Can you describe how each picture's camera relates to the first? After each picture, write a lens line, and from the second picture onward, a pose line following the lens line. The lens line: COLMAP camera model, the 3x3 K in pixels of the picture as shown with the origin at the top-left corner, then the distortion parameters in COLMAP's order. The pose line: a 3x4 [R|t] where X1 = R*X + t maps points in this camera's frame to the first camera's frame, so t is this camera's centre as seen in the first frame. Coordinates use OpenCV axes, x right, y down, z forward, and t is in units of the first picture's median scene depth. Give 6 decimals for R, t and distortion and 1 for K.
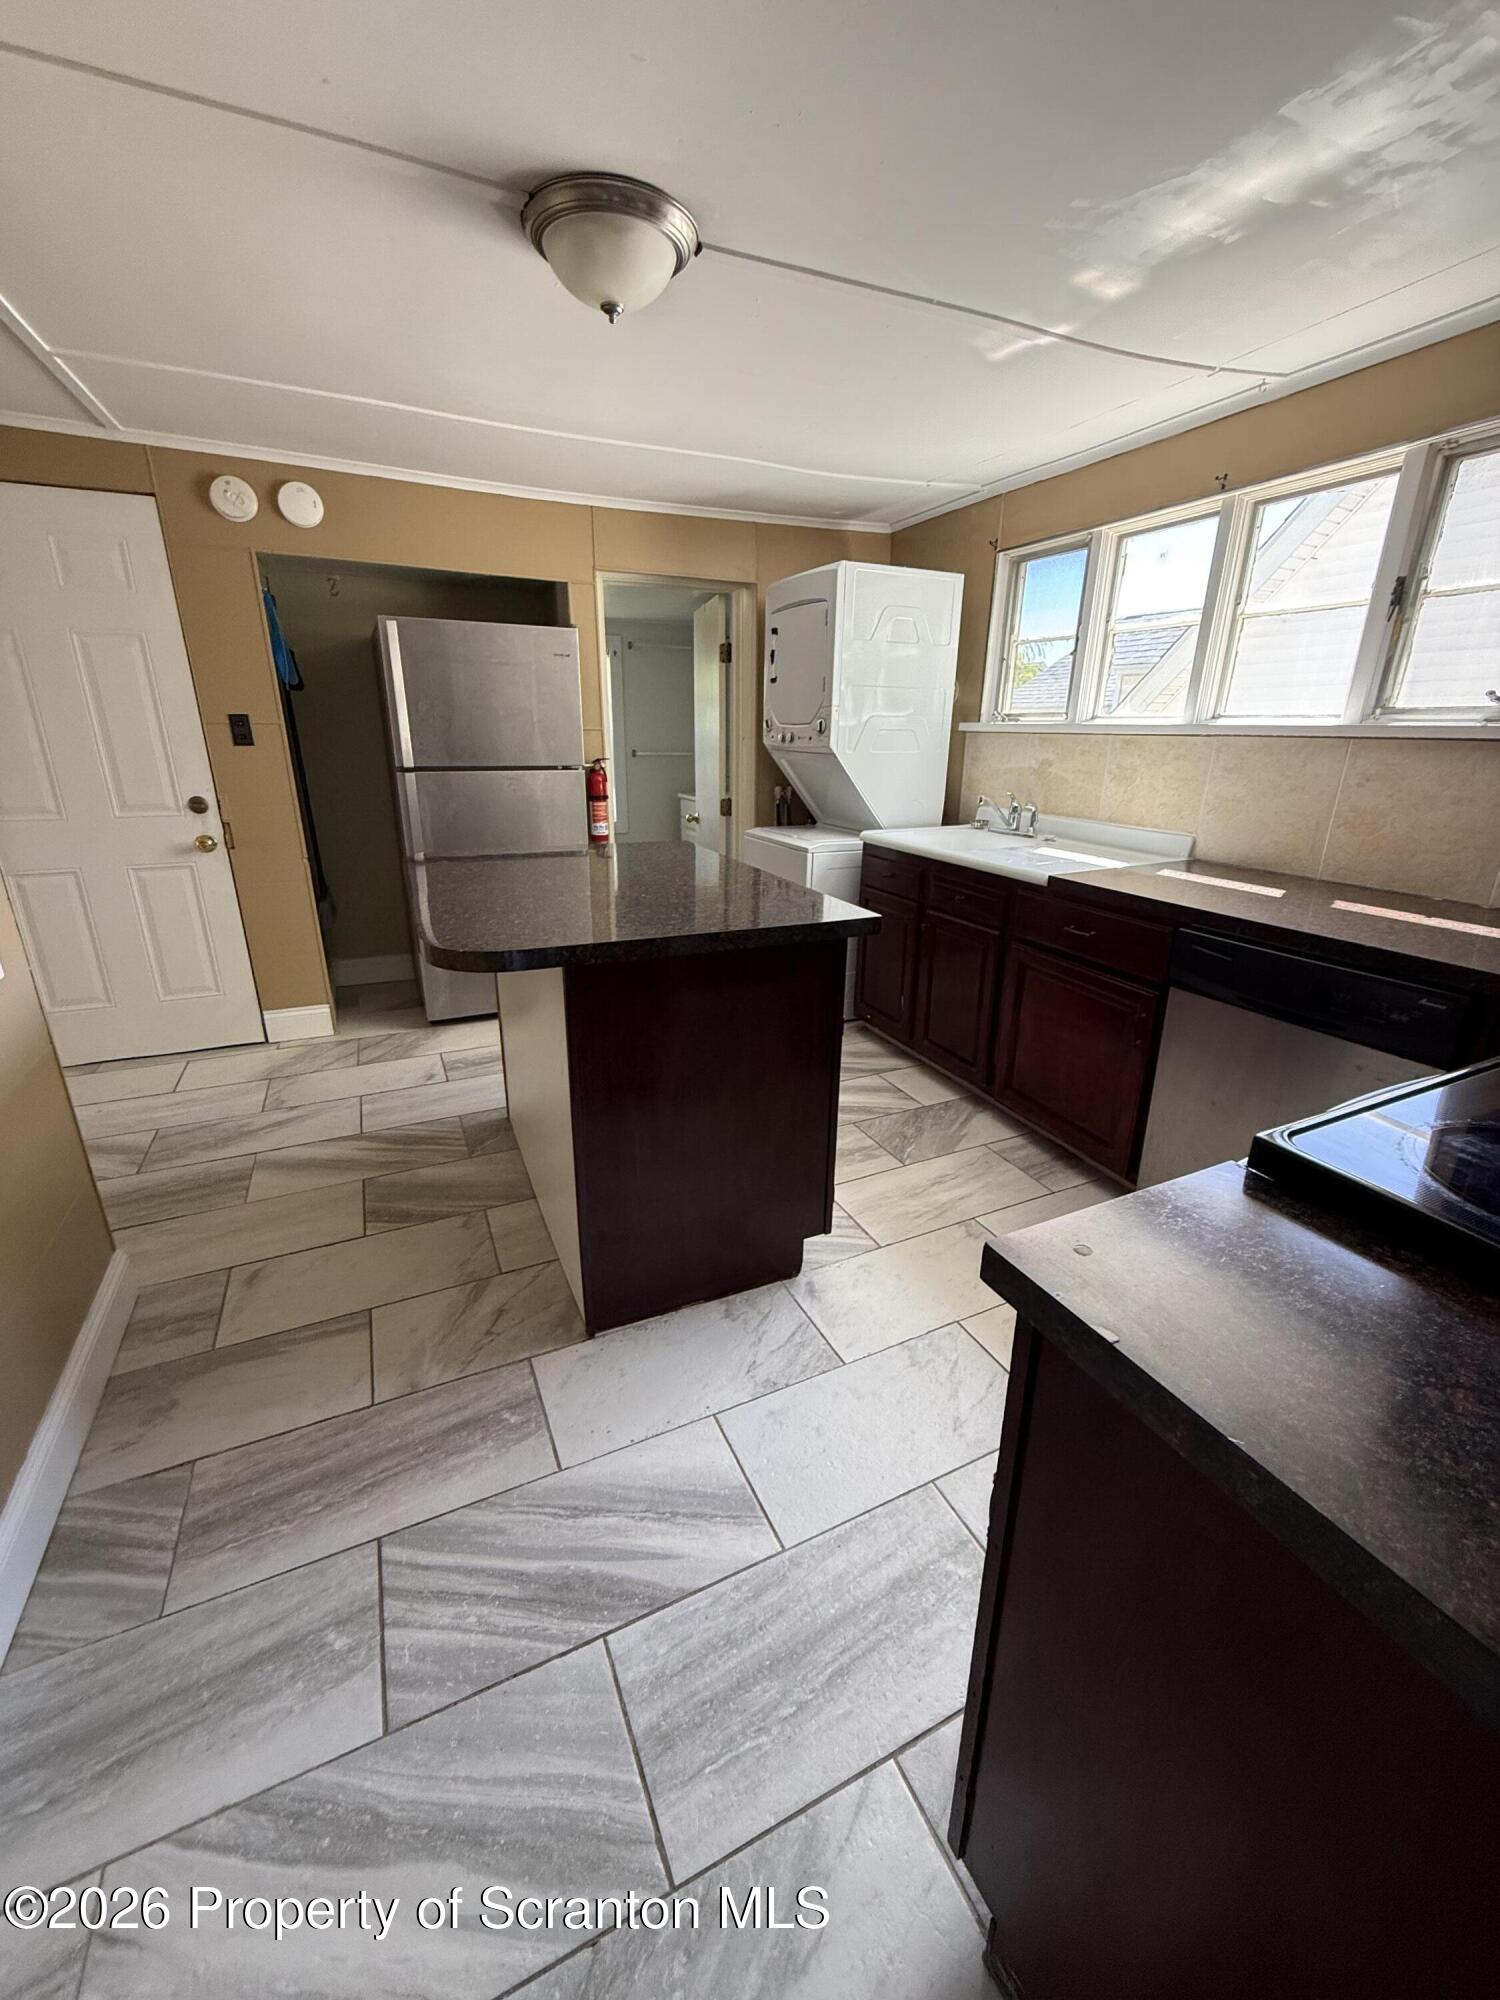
lens RADIAL K [[801.2, 0, 749.8], [0, 801.2, 998.6], [0, 0, 1]] dist [0.006102, -0.000634]
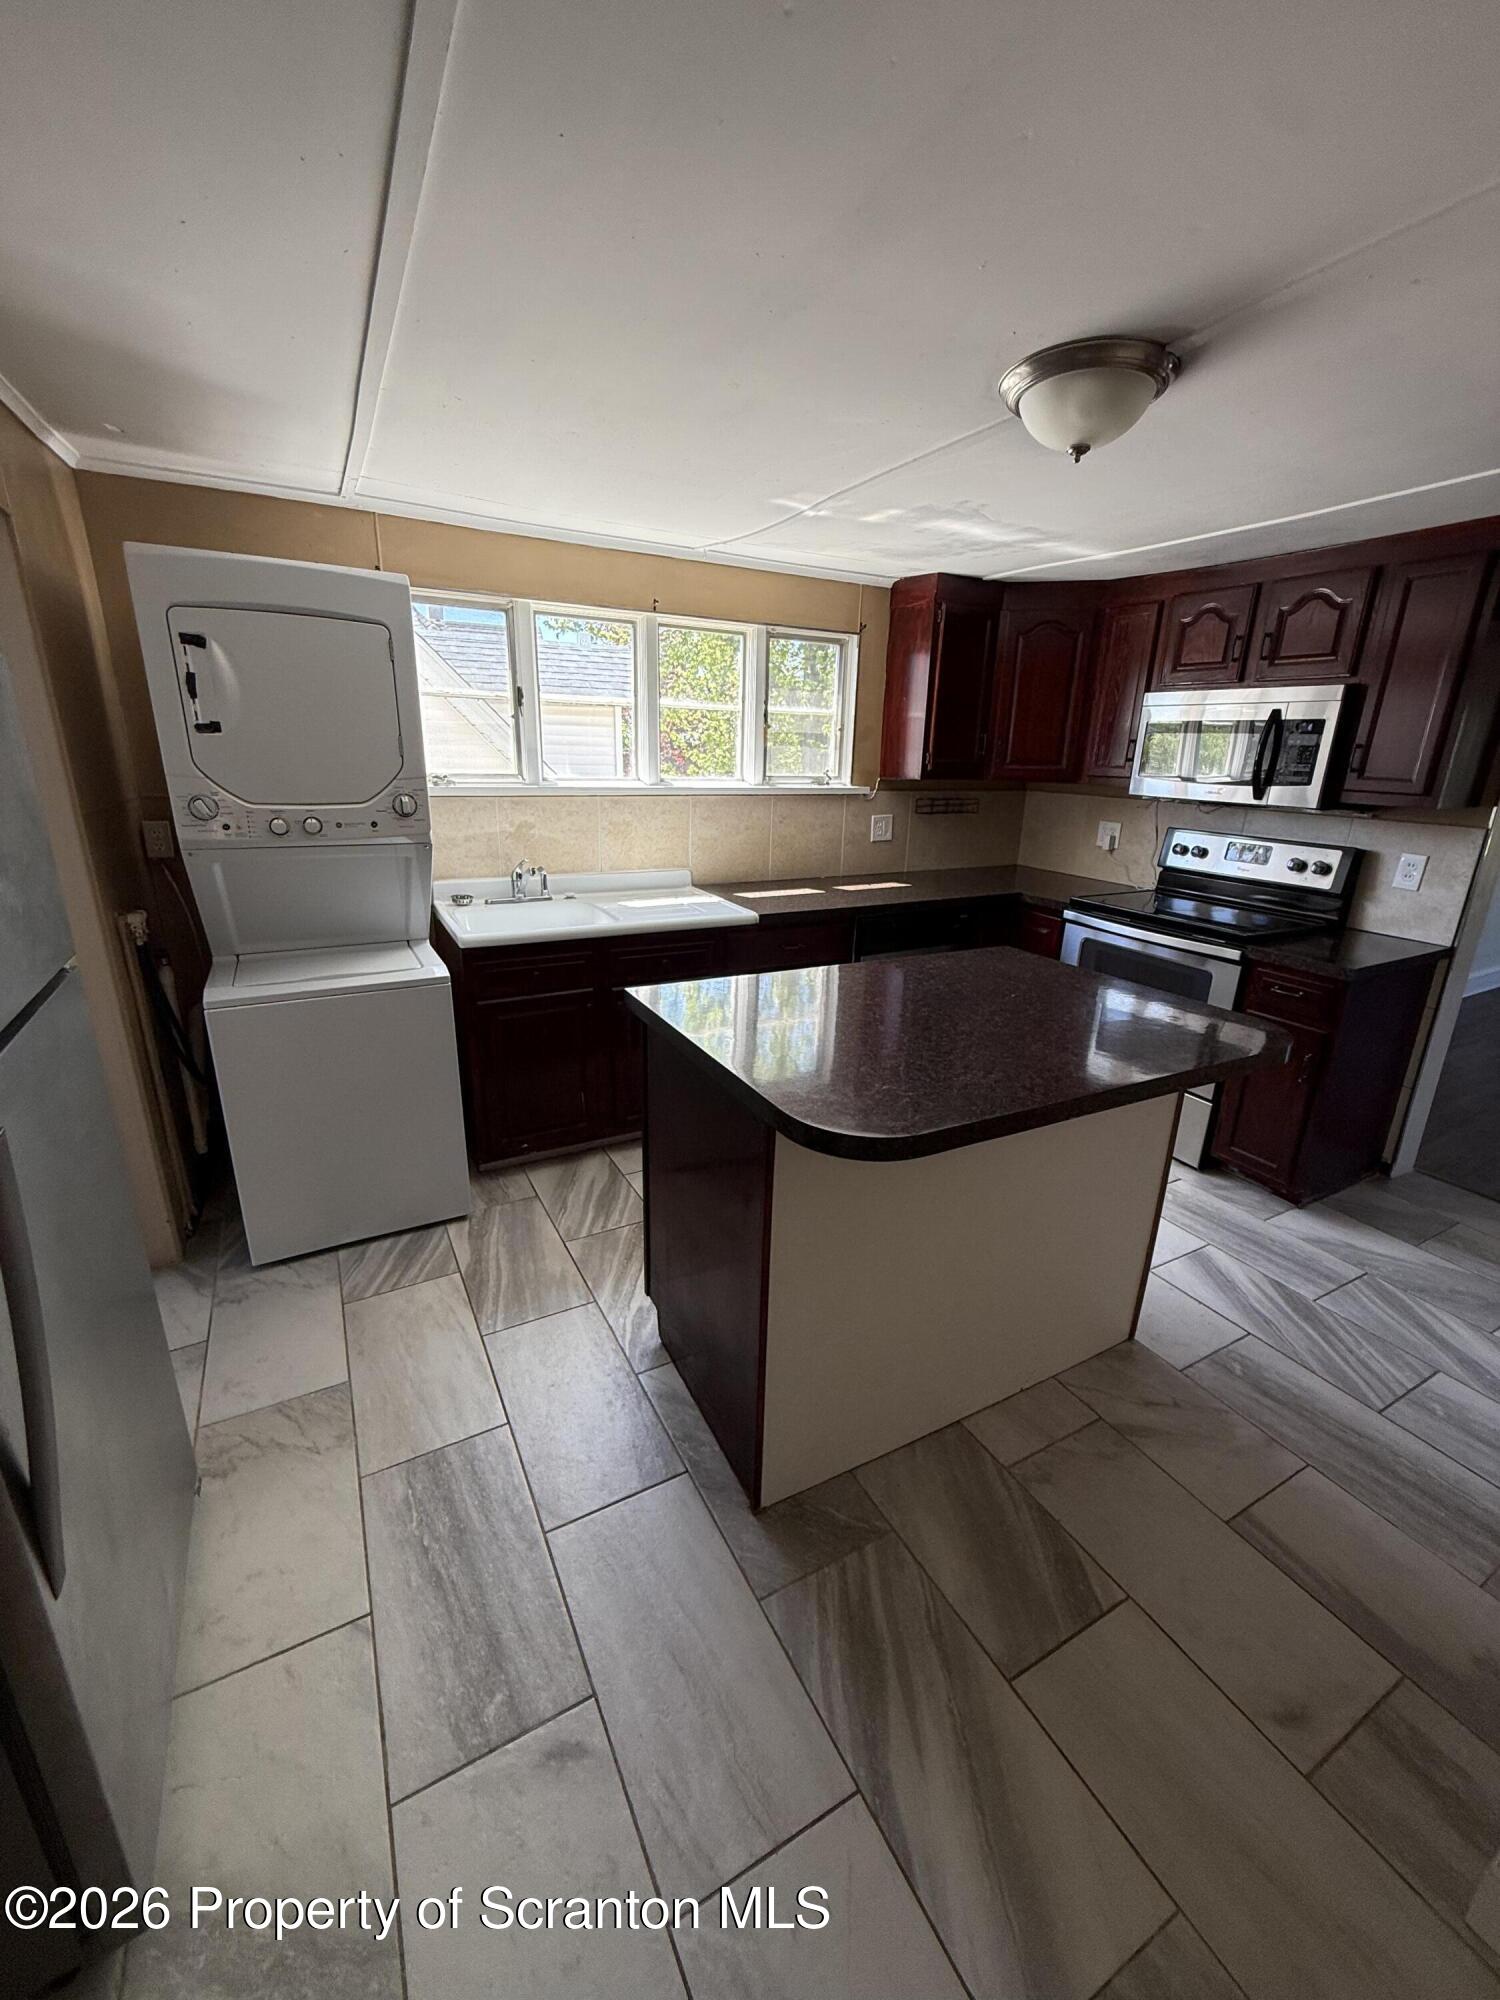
lens RADIAL K [[801.2, 0, 751.6], [0, 801.2, 1000.1], [0, 0, 1]] dist [0.006102, -0.000634]
pose [[-0.065458, -0.308525, 0.948961, -0.938311], [0.299609, 0.901045, 0.313613, -0.470840], [-0.951814, 0.304845, 0.033456, 1.107876]]
